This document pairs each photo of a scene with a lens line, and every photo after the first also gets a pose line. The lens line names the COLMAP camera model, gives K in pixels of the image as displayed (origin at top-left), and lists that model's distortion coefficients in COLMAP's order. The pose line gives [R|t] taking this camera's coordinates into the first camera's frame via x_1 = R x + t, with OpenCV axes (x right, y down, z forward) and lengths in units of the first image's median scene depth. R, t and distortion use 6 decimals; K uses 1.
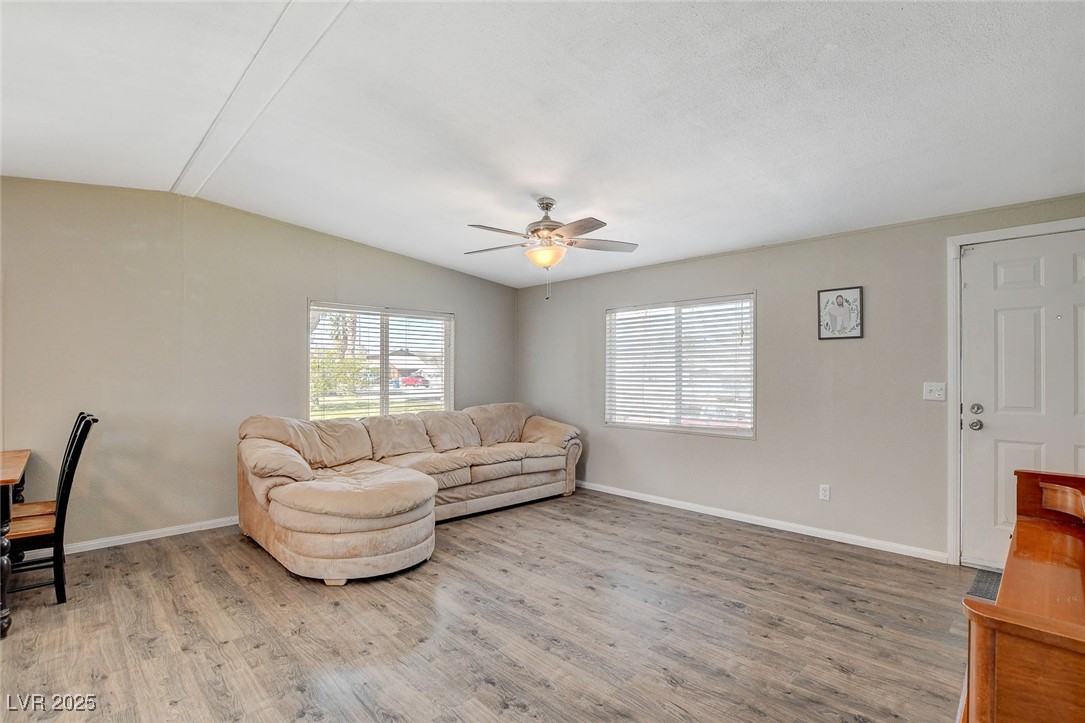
lens RADIAL K [[512.1, 0, 541.8], [0, 512.1, 361.2], [0, 0, 1]] dist [-0.028398, 0.000059]
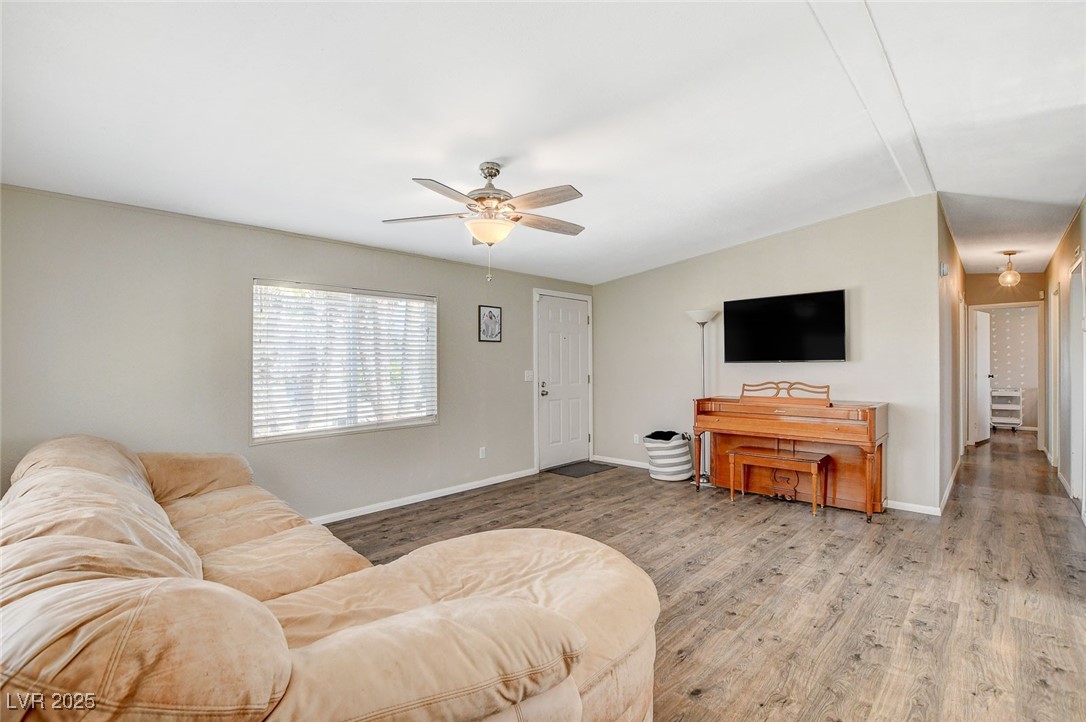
lens RADIAL K [[483.9, 0, 542.9], [0, 483.9, 362.6], [0, 0, 1]] dist [-0.030123, 0.002090]
pose [[-0.038176, 0.004256, 0.999262, -0.797450], [-0.011569, 0.999922, -0.004701, 0.019487], [-0.999204, -0.011740, -0.038124, 0.934982]]
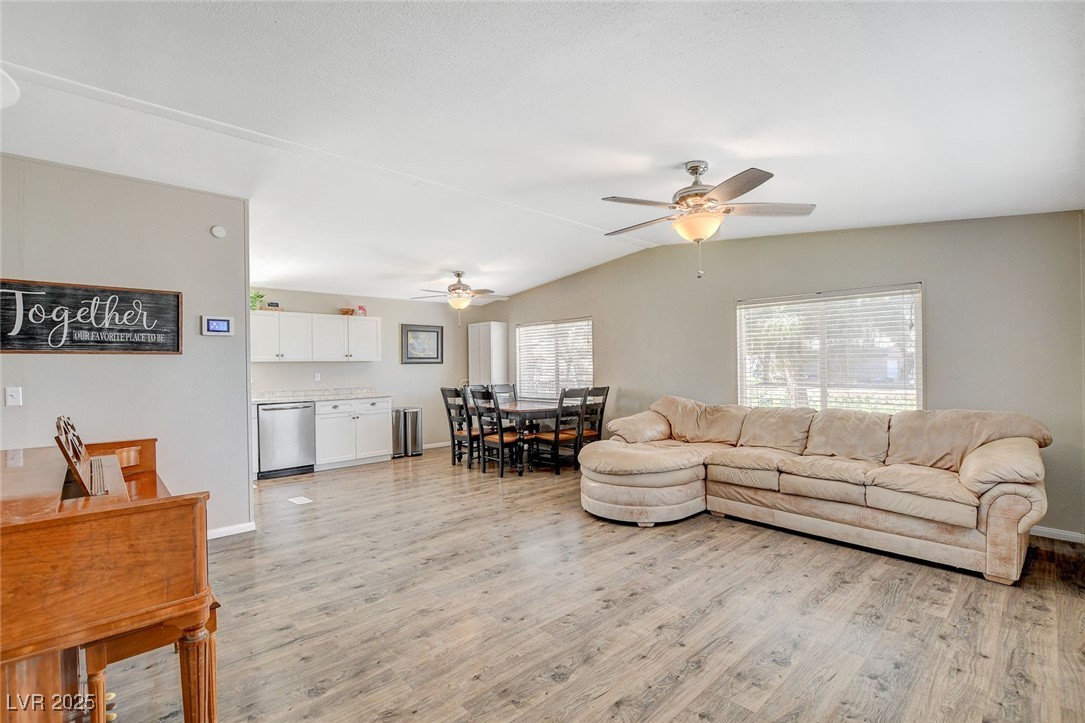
lens RADIAL K [[483.5, 0, 541.0], [0, 483.5, 366.9], [0, 0, 1]] dist [-0.030123, 0.002090]
pose [[-0.013417, 0.001367, -0.999909, 0.807293], [0.030365, 0.999538, 0.000959, 0.019197], [0.999449, -0.030349, -0.013453, 0.739103]]
